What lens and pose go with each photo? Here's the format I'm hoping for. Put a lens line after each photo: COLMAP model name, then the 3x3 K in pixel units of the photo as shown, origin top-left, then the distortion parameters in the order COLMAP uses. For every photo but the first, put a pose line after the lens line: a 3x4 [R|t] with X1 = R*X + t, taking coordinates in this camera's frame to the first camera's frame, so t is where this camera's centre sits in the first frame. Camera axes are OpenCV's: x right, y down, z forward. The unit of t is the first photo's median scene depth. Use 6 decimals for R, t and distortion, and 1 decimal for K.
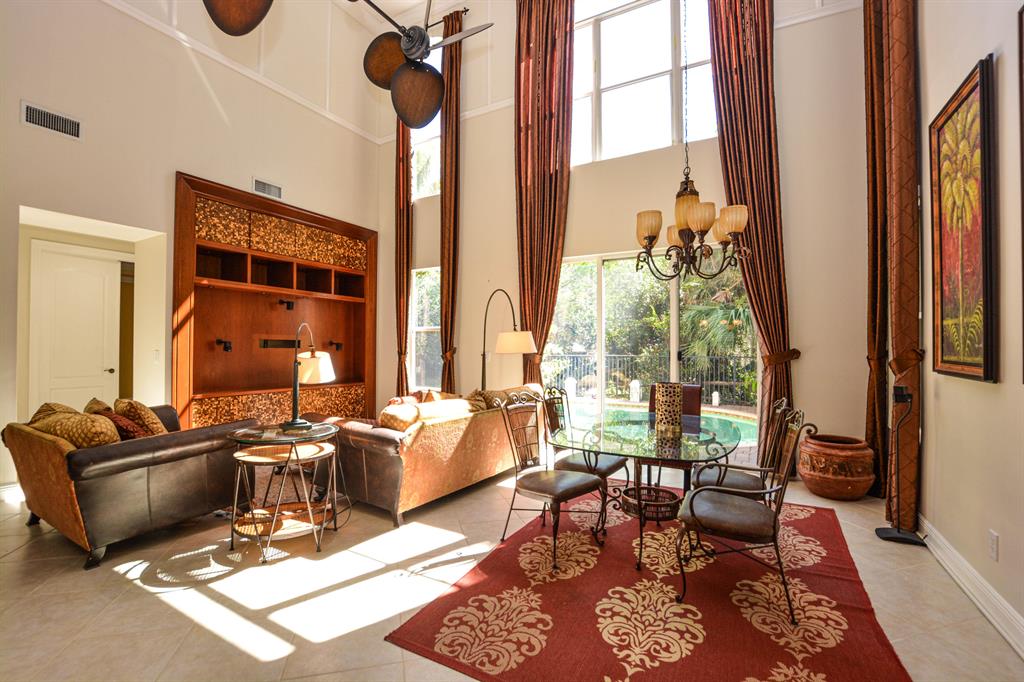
lens RADIAL K [[448.7, 0, 512.0], [0, 448.7, 341.0], [0, 0, 1]] dist [-0.025348, -0.000016]
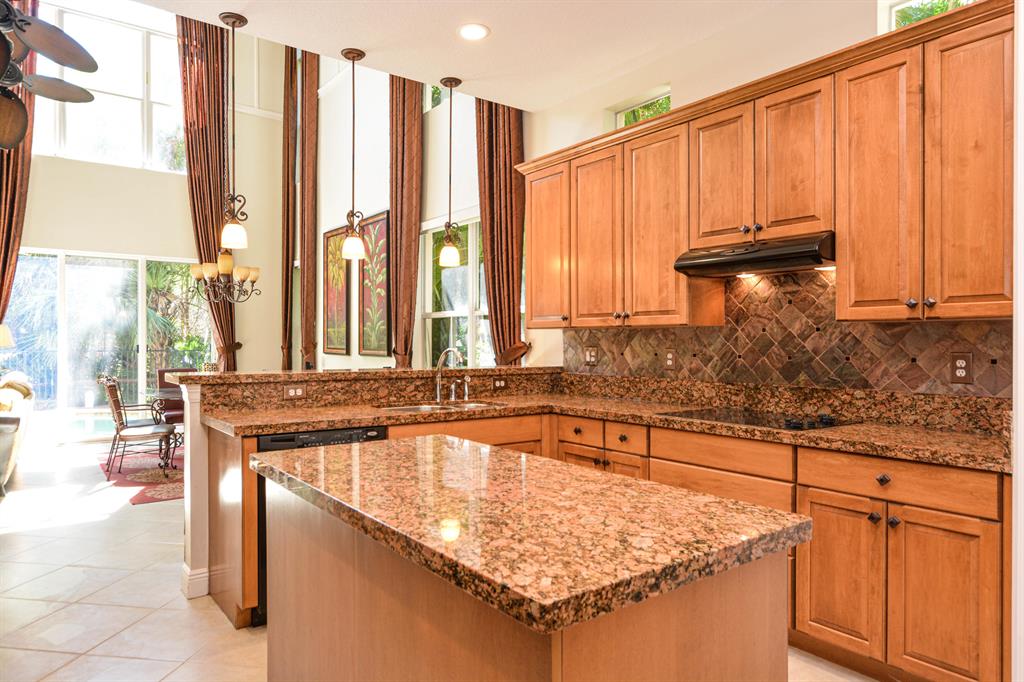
lens RADIAL K [[651.8, 0, 512.0], [0, 651.8, 341.0], [0, 0, 1]] dist [0.002081, 0.000784]
pose [[0.392820, -0.003933, 0.919607, -1.580383], [-0.013095, 0.999866, 0.009870, -0.030913], [-0.919522, -0.015919, 0.392716, -1.071050]]
